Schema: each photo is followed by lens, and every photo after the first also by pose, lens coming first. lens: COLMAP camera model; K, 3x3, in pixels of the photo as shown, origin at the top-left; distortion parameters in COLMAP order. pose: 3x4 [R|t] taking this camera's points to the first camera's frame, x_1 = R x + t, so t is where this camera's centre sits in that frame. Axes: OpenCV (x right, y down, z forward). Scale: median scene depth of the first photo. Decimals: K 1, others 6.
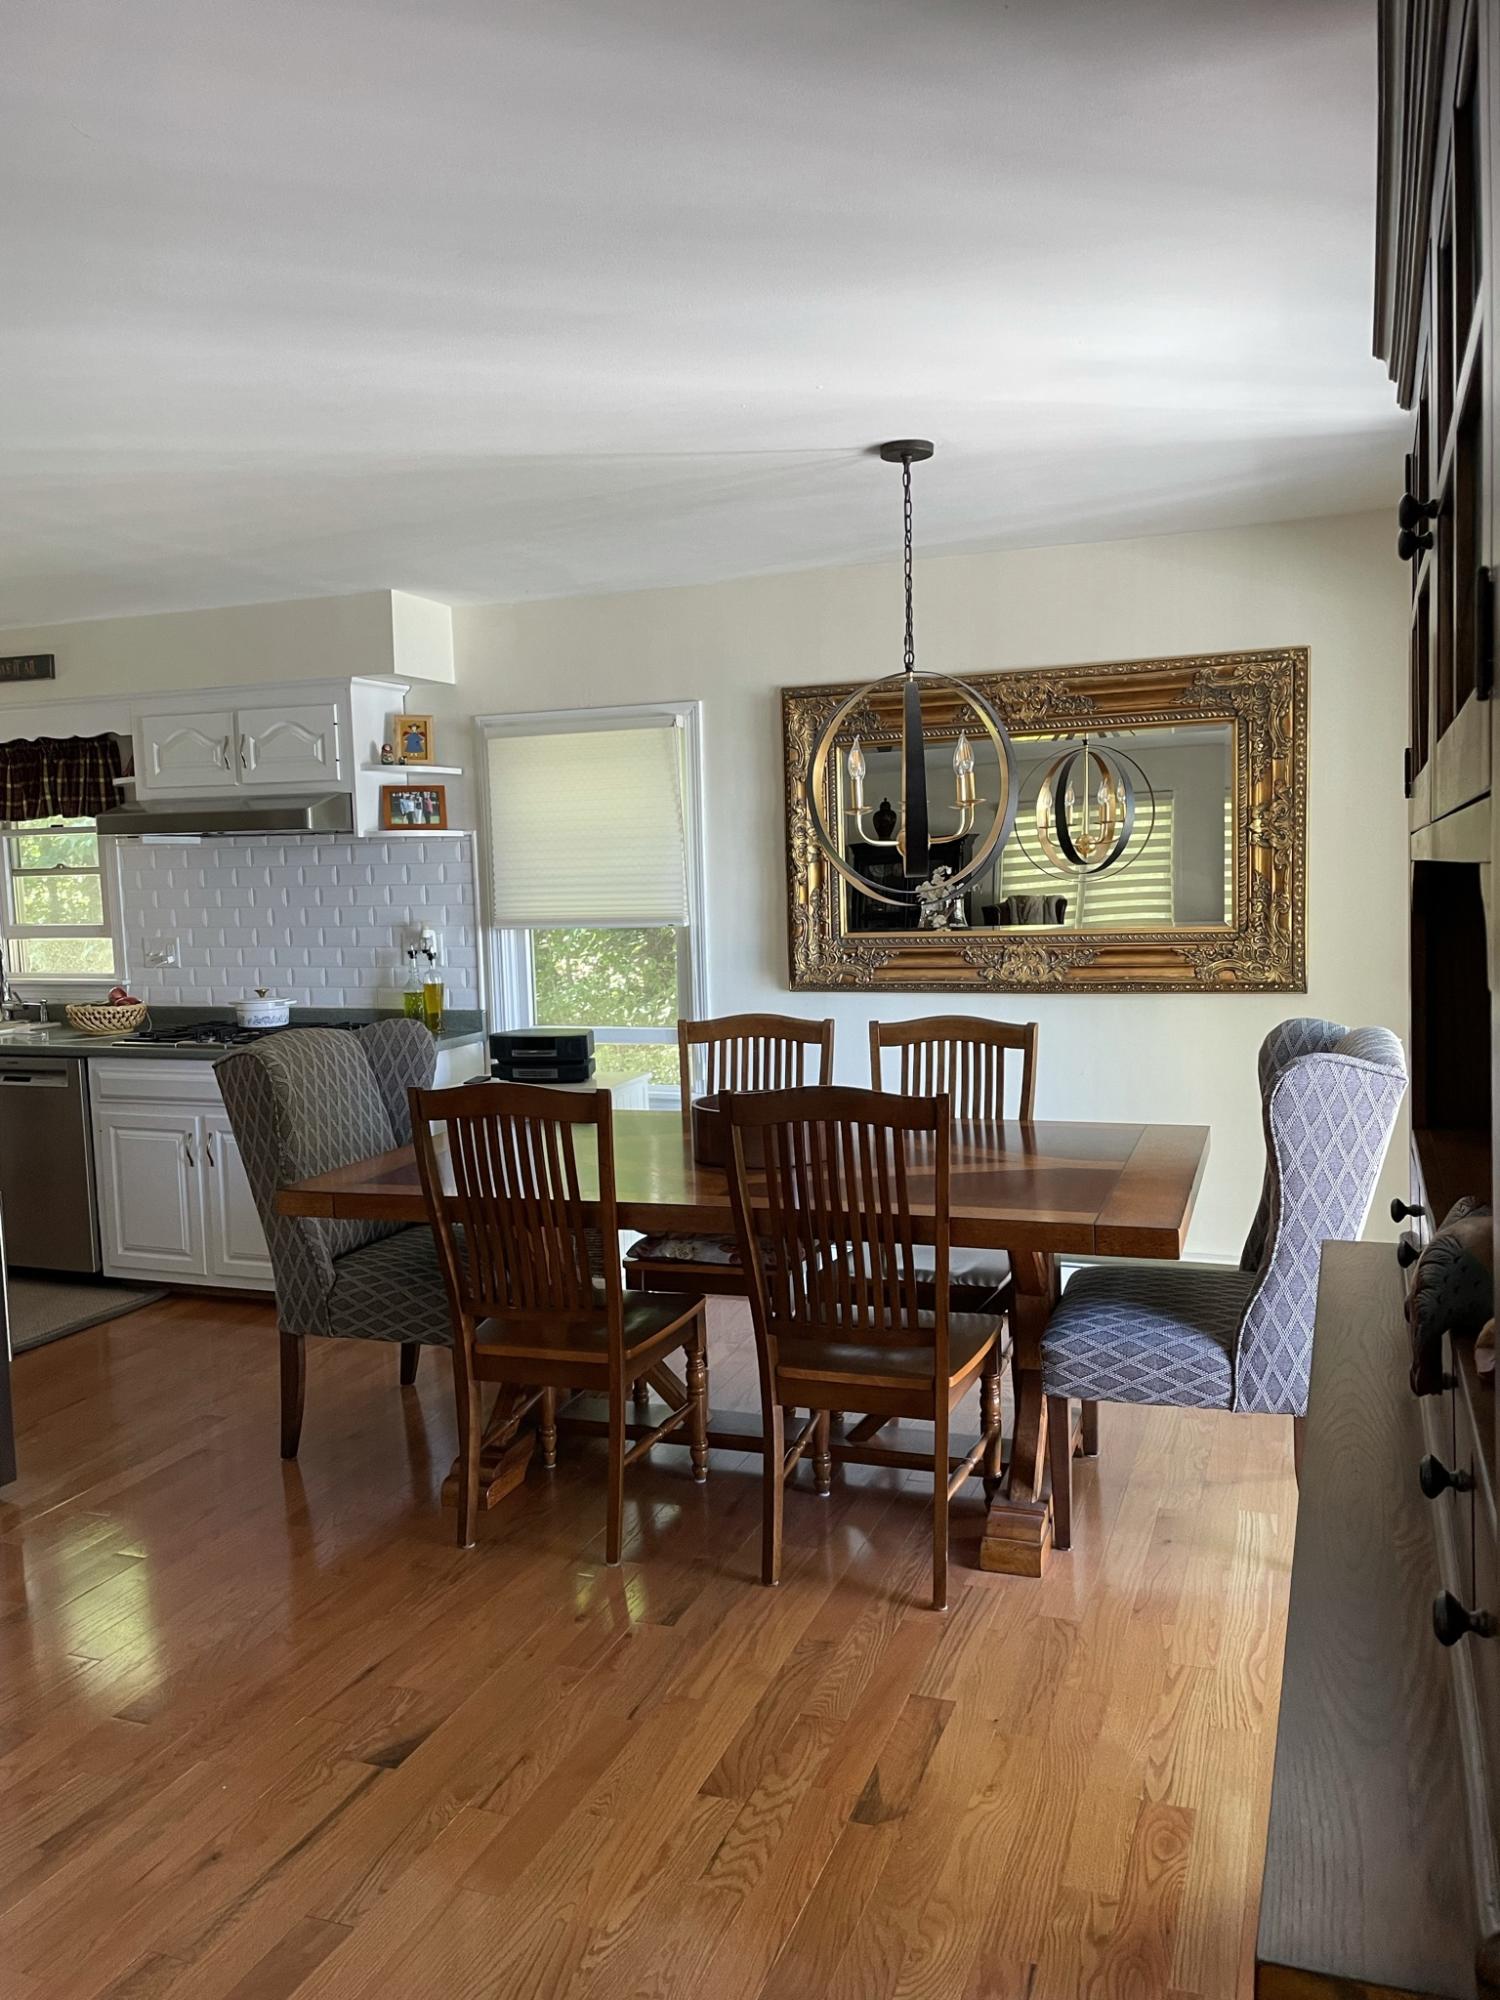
lens RADIAL K [[1539.0, 0, 759.0], [0, 1539.0, 1006.4], [0, 0, 1]] dist [0.072432, 0.001137]
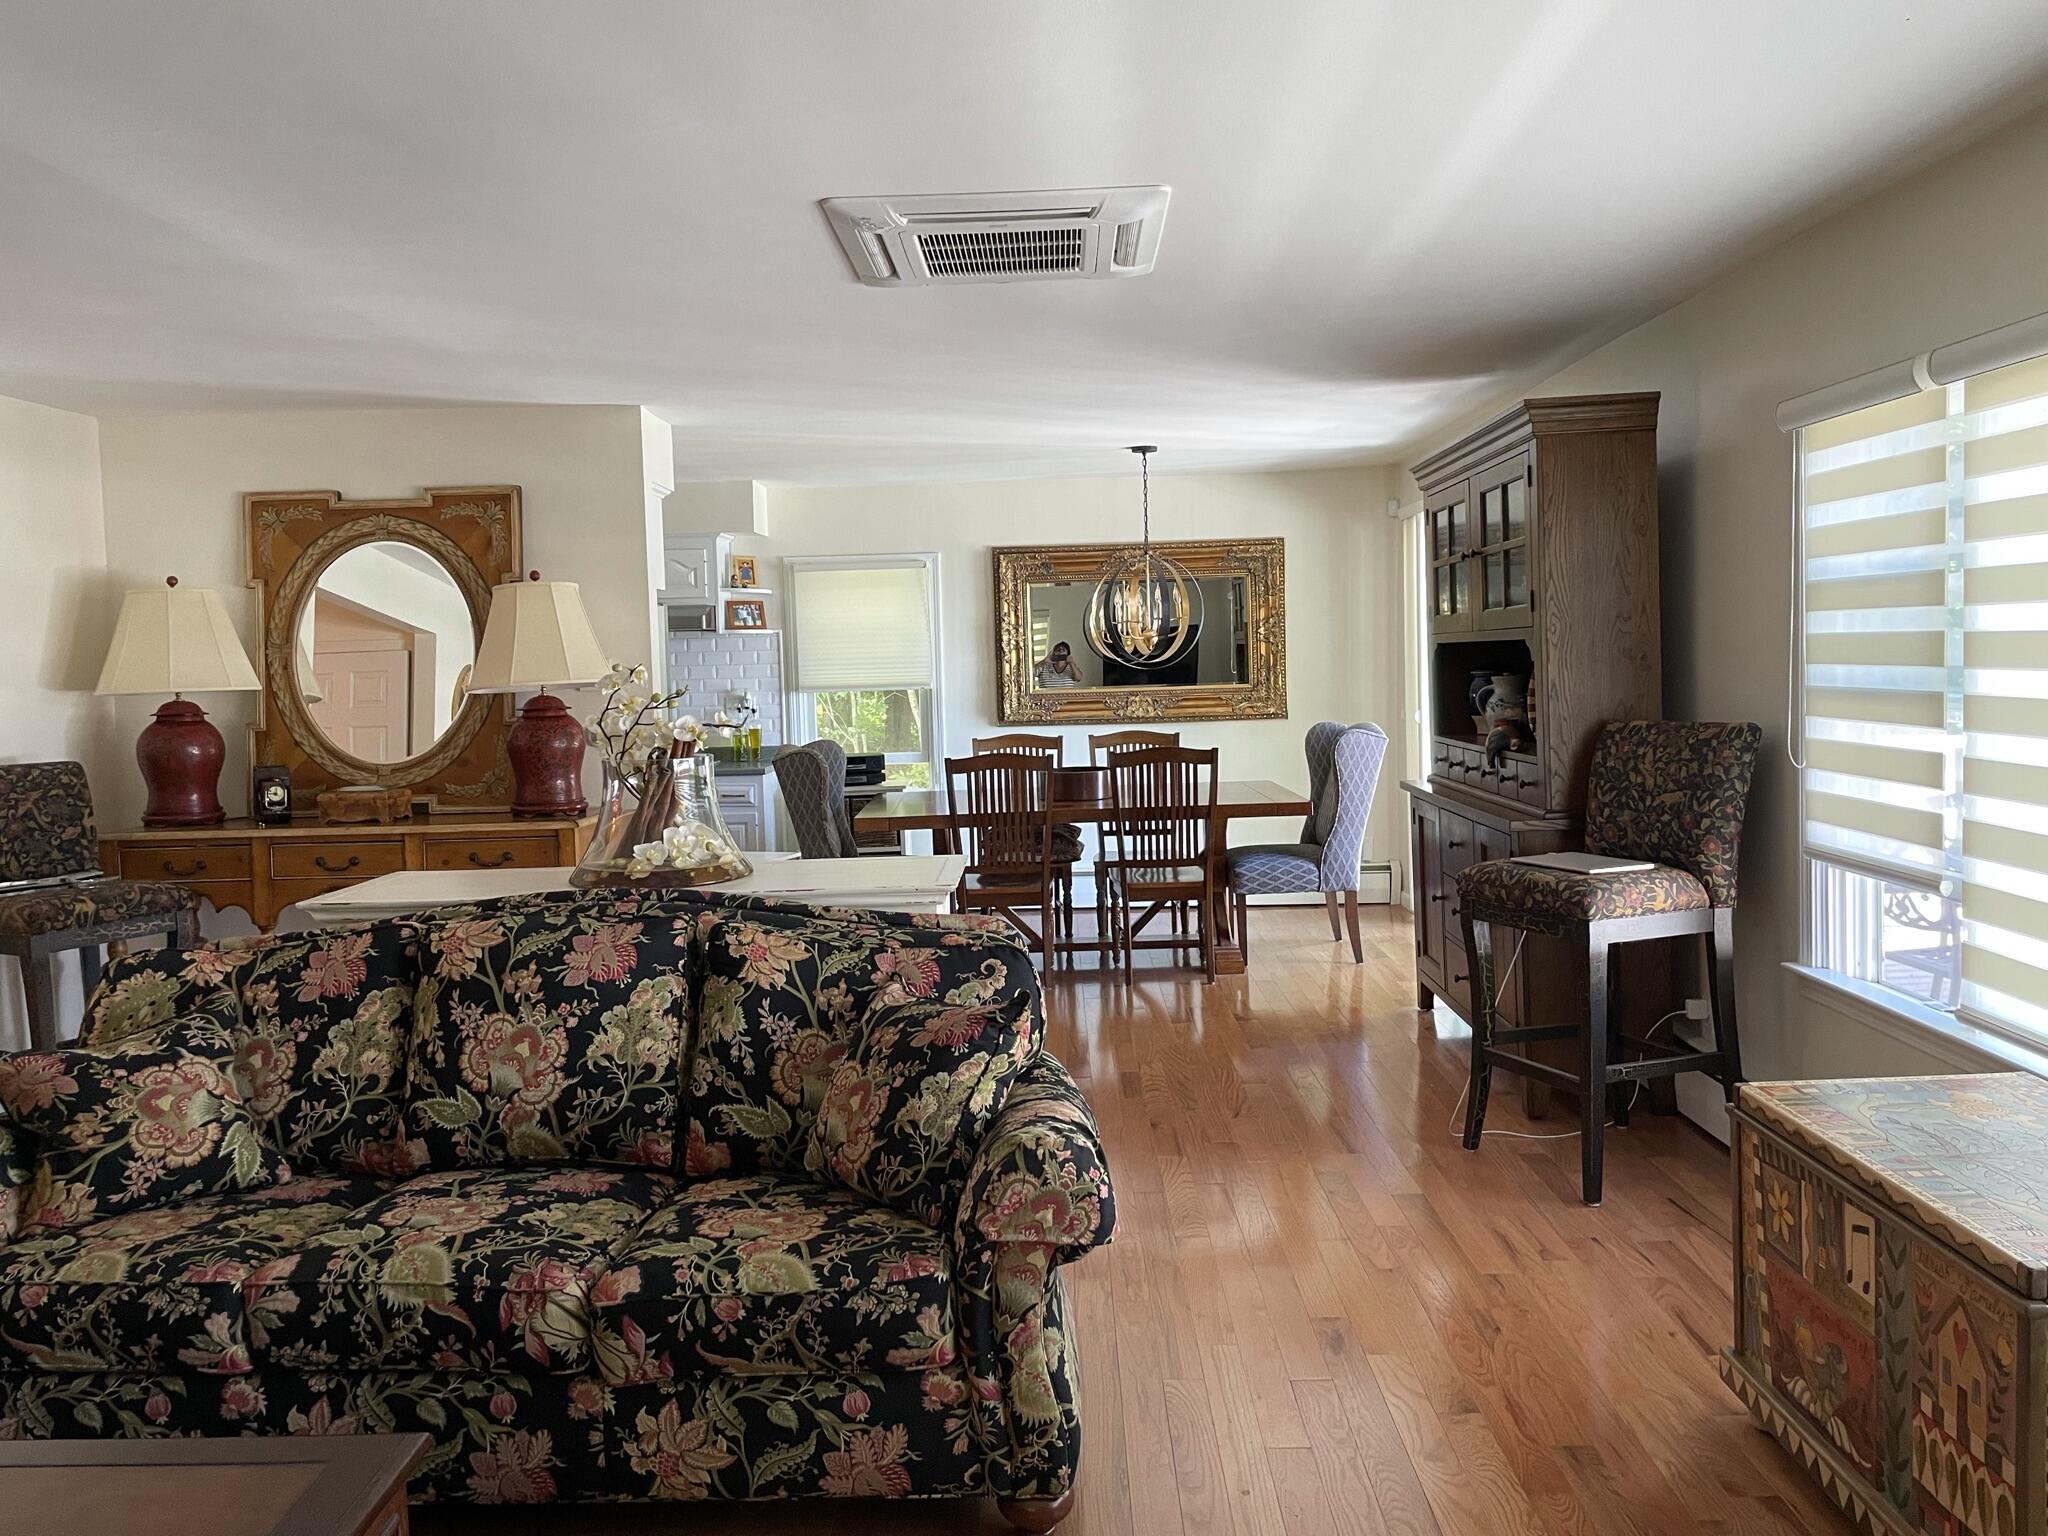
lens RADIAL K [[1576.0, 0, 1019.2], [0, 1576.0, 760.4], [0, 0, 1]] dist [0.072432, 0.001137]
pose [[0.943296, -0.022943, 0.331160, -0.525952], [0.031981, 0.999249, -0.021868, 0.065197], [-0.330409, 0.031218, 0.943321, -0.624614]]
